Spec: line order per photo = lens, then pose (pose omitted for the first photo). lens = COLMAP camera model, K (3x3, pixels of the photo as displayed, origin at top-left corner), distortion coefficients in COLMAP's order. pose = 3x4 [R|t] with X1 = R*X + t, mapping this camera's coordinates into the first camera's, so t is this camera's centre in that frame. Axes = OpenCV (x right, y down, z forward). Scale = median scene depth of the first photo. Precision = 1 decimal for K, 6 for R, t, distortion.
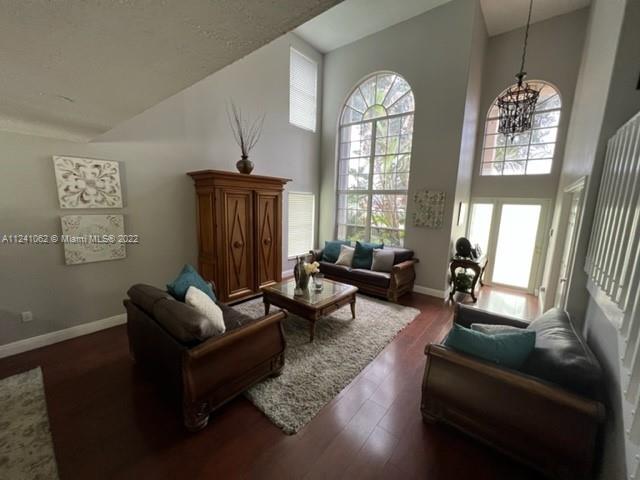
lens RADIAL K [[255.5, 0, 318.3], [0, 255.5, 241.1], [0, 0, 1]] dist [-0.002659, 0.000648]
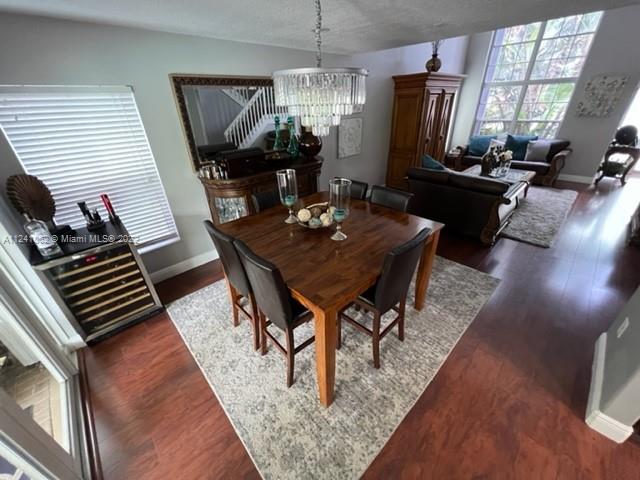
lens RADIAL K [[255.5, 0, 317.7], [0, 255.5, 240.1], [0, 0, 1]] dist [-0.002659, 0.000648]
pose [[0.989805, 0.005327, -0.142327, -0.546633], [0.043114, 0.941207, 0.335067, 0.025293], [0.135744, -0.337787, 0.931383, -0.310295]]
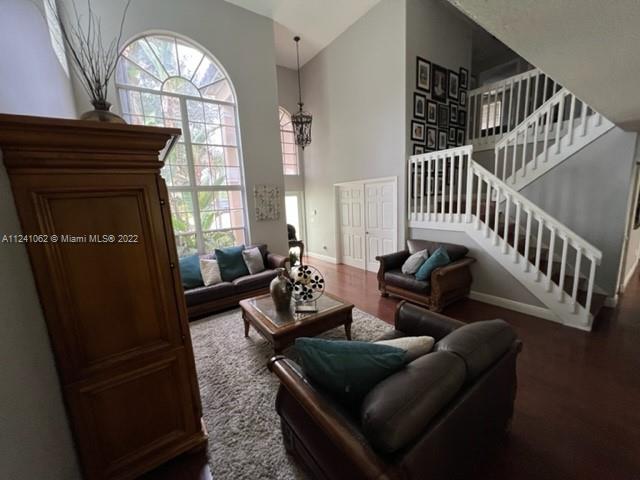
lens RADIAL K [[255.5, 0, 320.1], [0, 255.5, 239.8], [0, 0, 1]] dist [-0.002659, 0.000648]
pose [[0.257811, -0.199863, 0.945298, -0.559620], [0.203385, 0.967676, 0.149125, -0.089361], [-0.944546, 0.153814, 0.290126, 0.493289]]
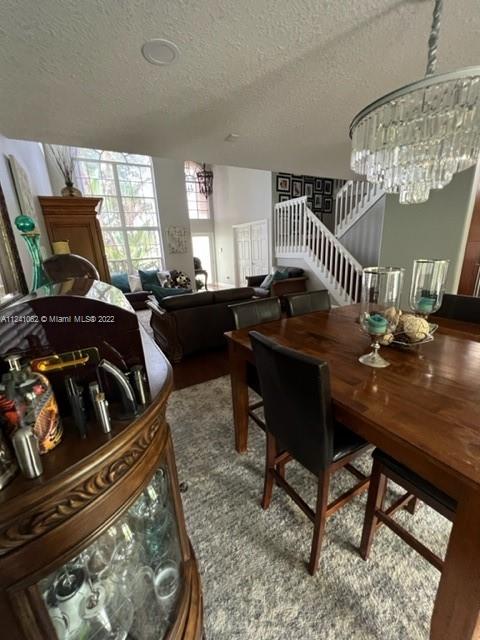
lens RADIAL K [[255.5, 0, 240.1], [0, 255.5, 317.3], [0, 0, 1]] dist [-0.002659, 0.000648]
pose [[0.349885, -0.297837, 0.888186, -0.889246], [0.198579, 0.950147, 0.240388, 0.018005], [-0.915504, 0.092267, 0.391586, 0.119527]]
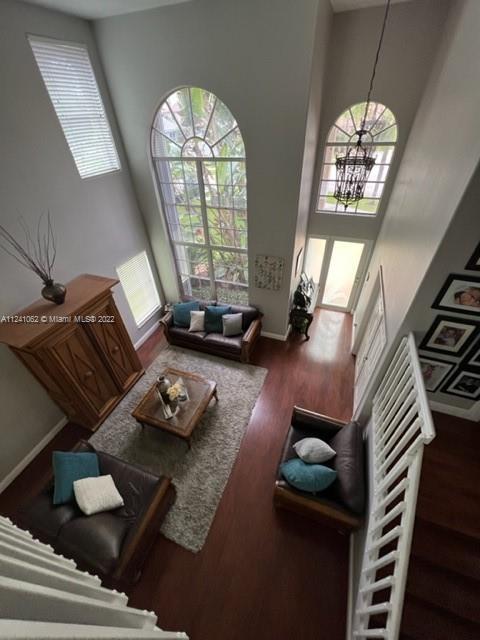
lens RADIAL K [[255.5, 0, 239.7], [0, 255.5, 319.0], [0, 0, 1]] dist [-0.002659, 0.000648]
pose [[0.946555, -0.248580, 0.205528, 0.067551], [0.113884, 0.853744, 0.508086, -0.491311], [-0.301768, -0.457525, 0.836425, 0.104447]]
